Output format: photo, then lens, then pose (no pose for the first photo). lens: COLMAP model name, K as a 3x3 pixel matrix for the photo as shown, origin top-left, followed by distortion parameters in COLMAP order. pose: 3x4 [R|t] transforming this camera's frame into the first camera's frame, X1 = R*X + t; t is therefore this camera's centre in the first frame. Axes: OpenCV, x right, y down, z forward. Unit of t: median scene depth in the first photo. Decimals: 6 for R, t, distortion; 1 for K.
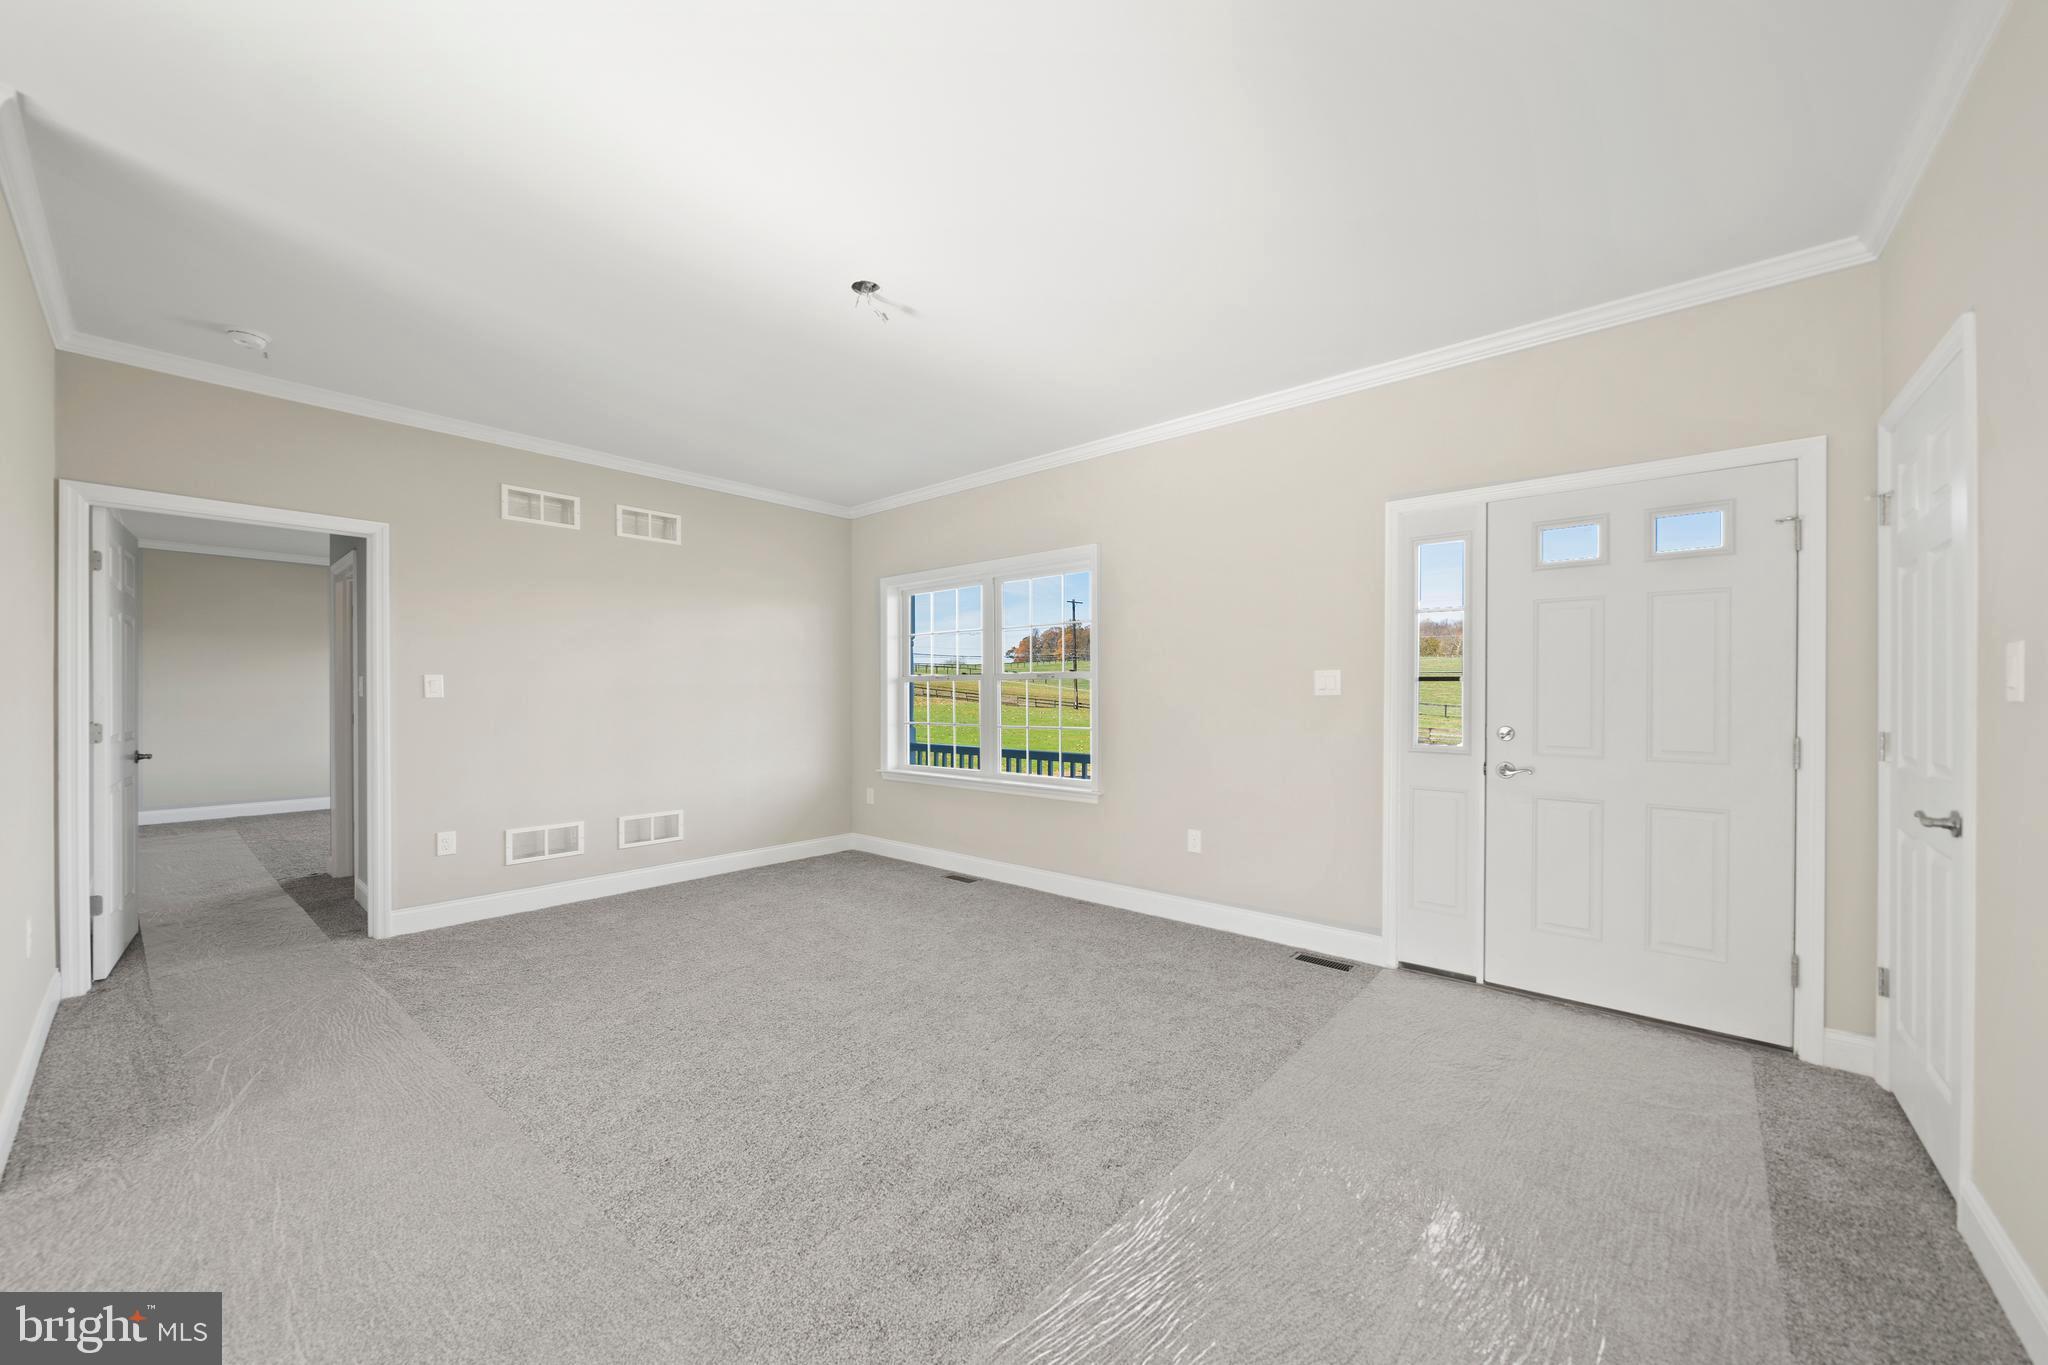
lens RADIAL K [[760.6, 0, 1004.9], [0, 760.6, 696.4], [0, 0, 1]] dist [-0.009501, 0.000486]
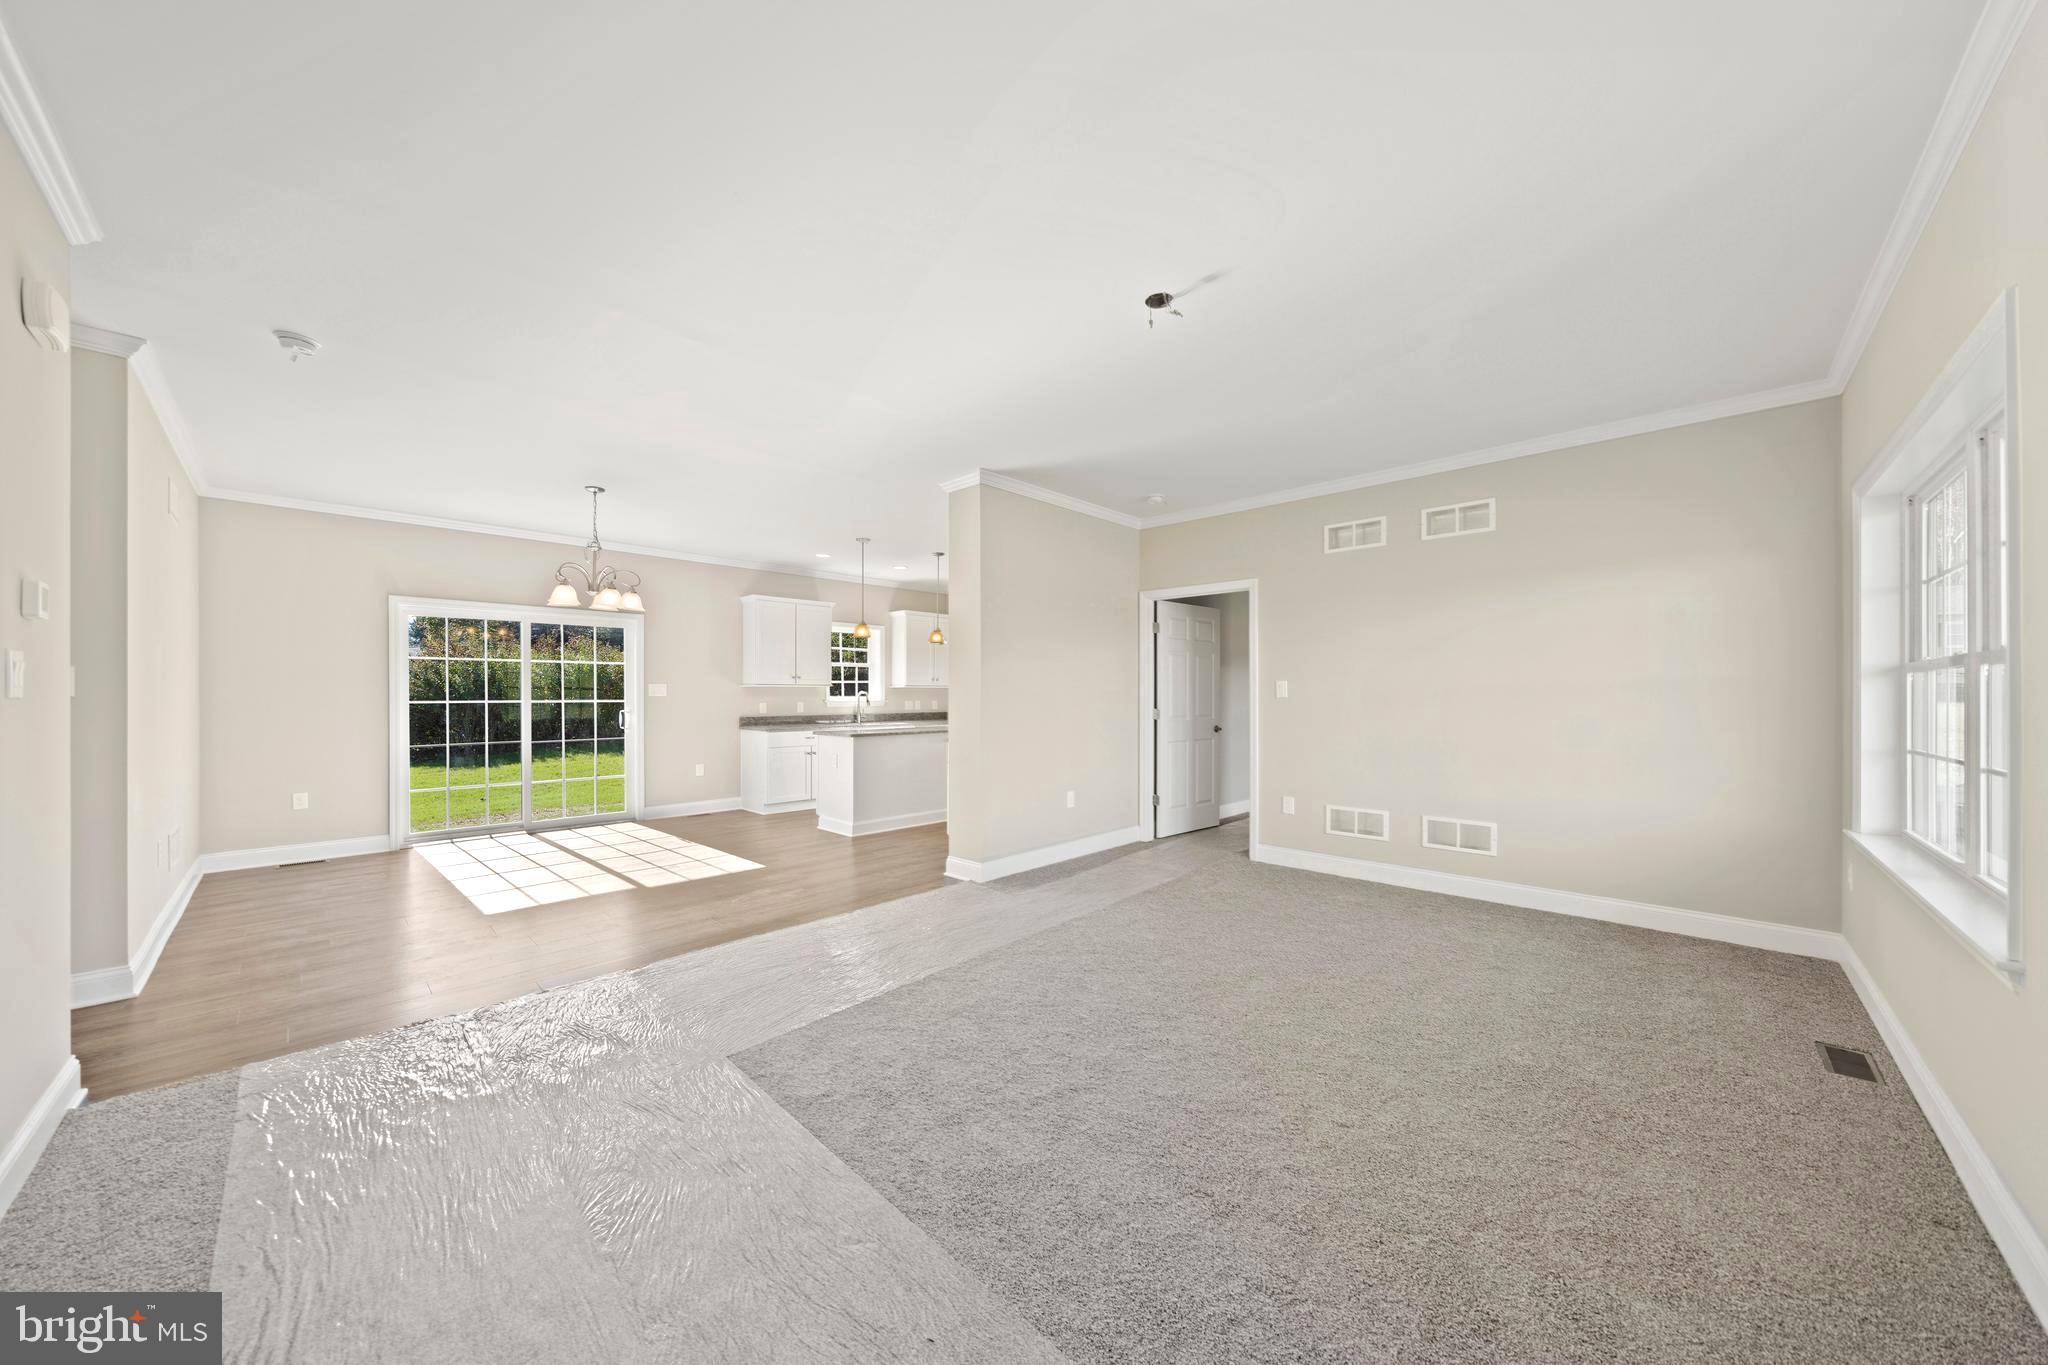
lens RADIAL K [[707.9, 0, 1039.8], [0, 707.9, 695.7], [0, 0, 1]] dist [-0.005864, 0.000129]
pose [[-0.048726, 0.002470, -0.998809, 0.605663], [-0.002895, 0.999992, 0.002614, -0.003793], [0.998808, 0.003019, -0.048718, 0.685493]]
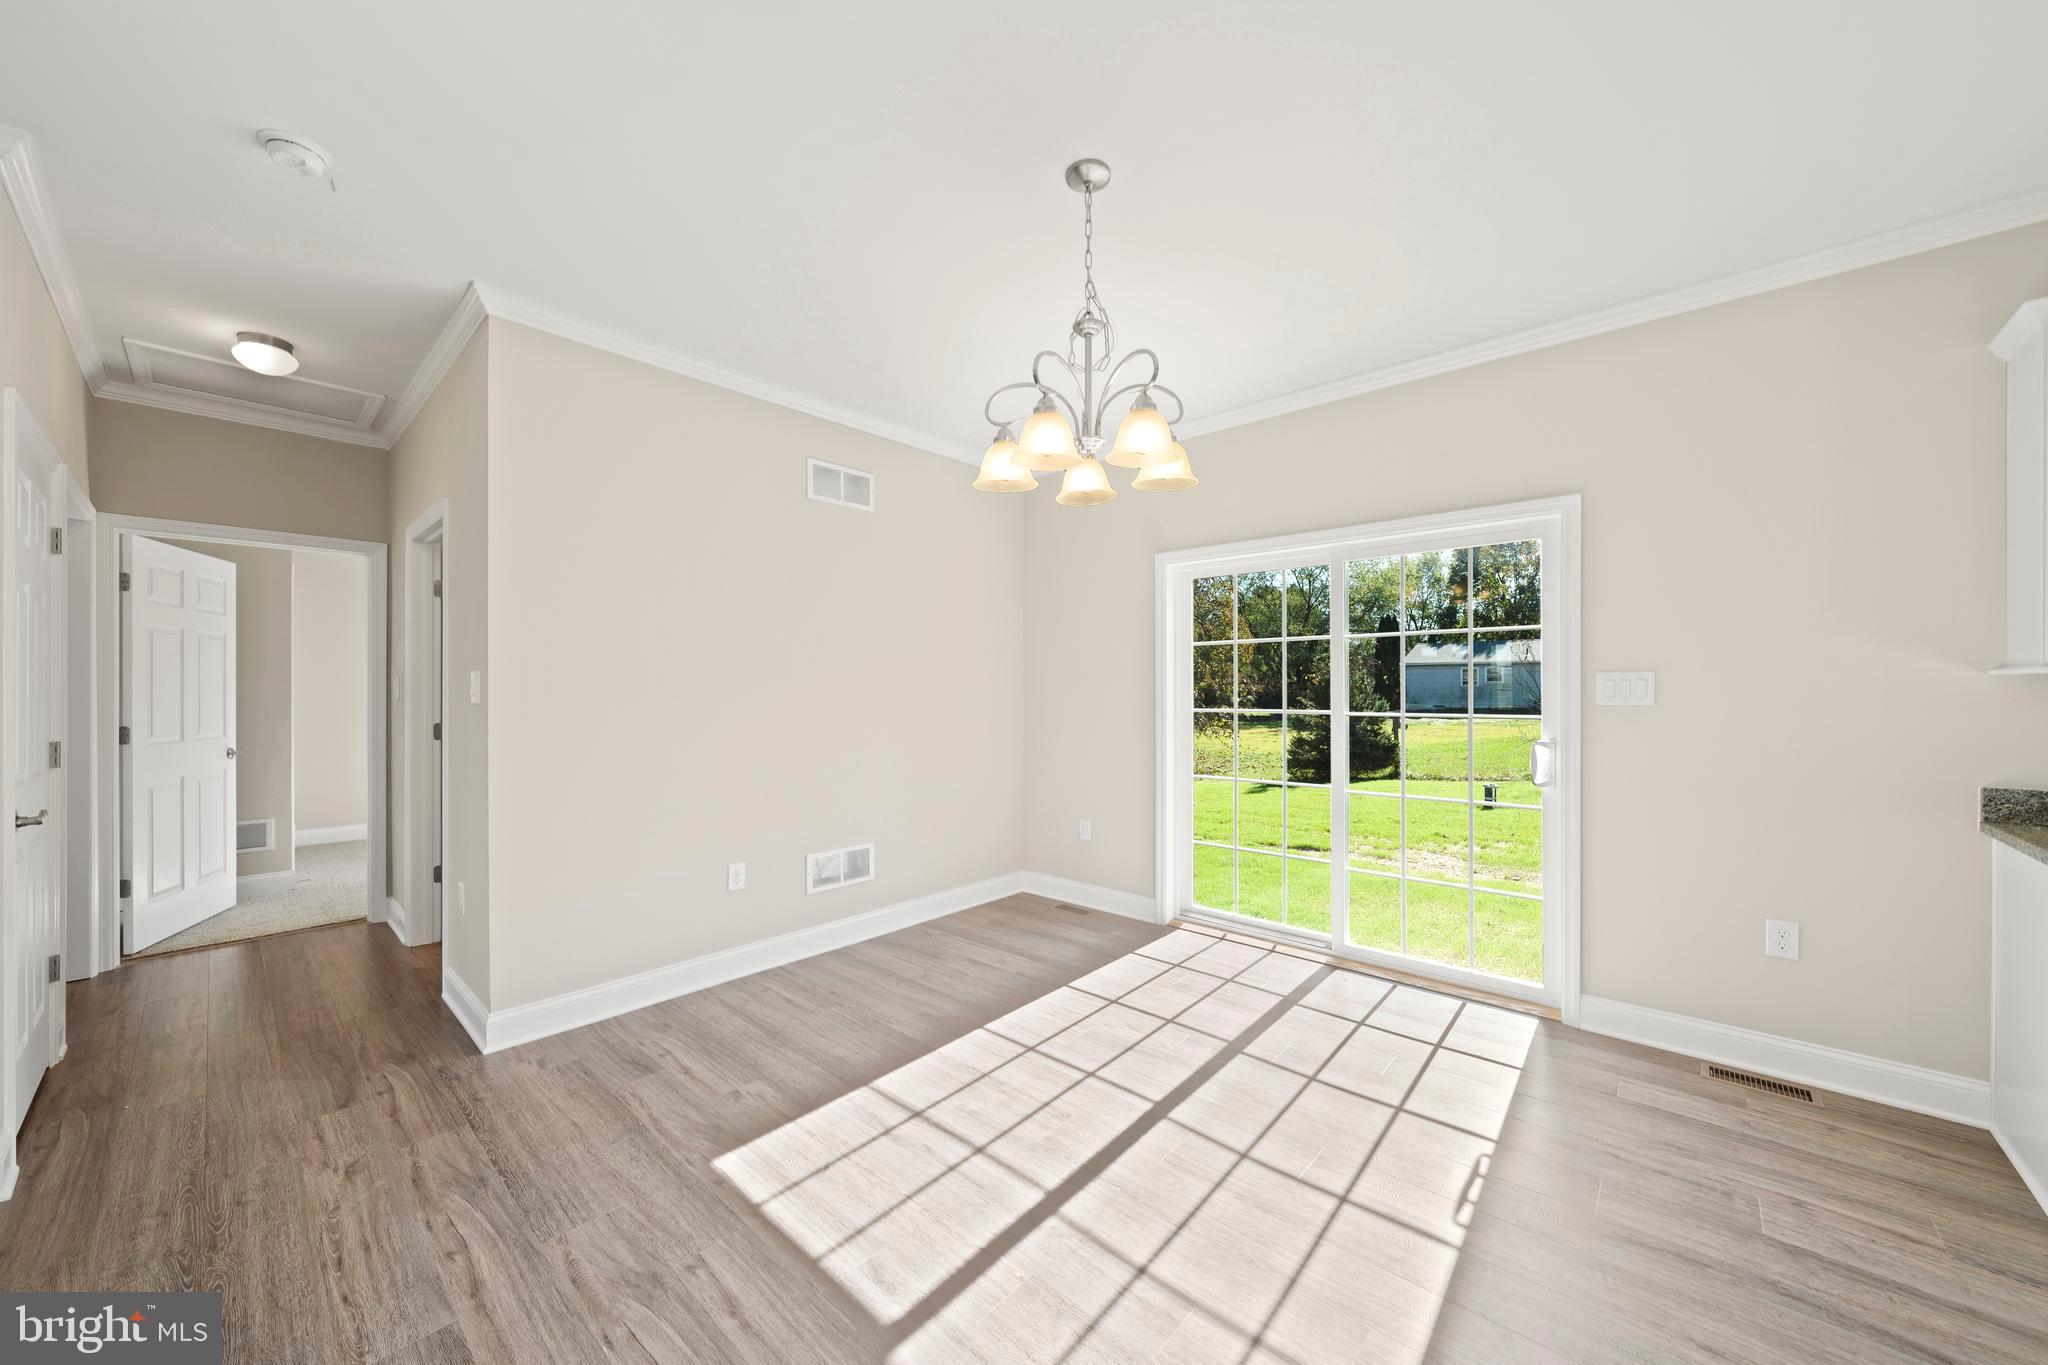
lens RADIAL K [[760.6, 0, 1061.2], [0, 760.6, 690.5], [0, 0, 1]] dist [-0.009501, 0.000486]
pose [[-0.999920, -0.001602, 0.012516, -0.699057], [-0.001546, 0.999989, 0.004468, -0.013831], [-0.012523, 0.004449, -0.999912, 0.308387]]
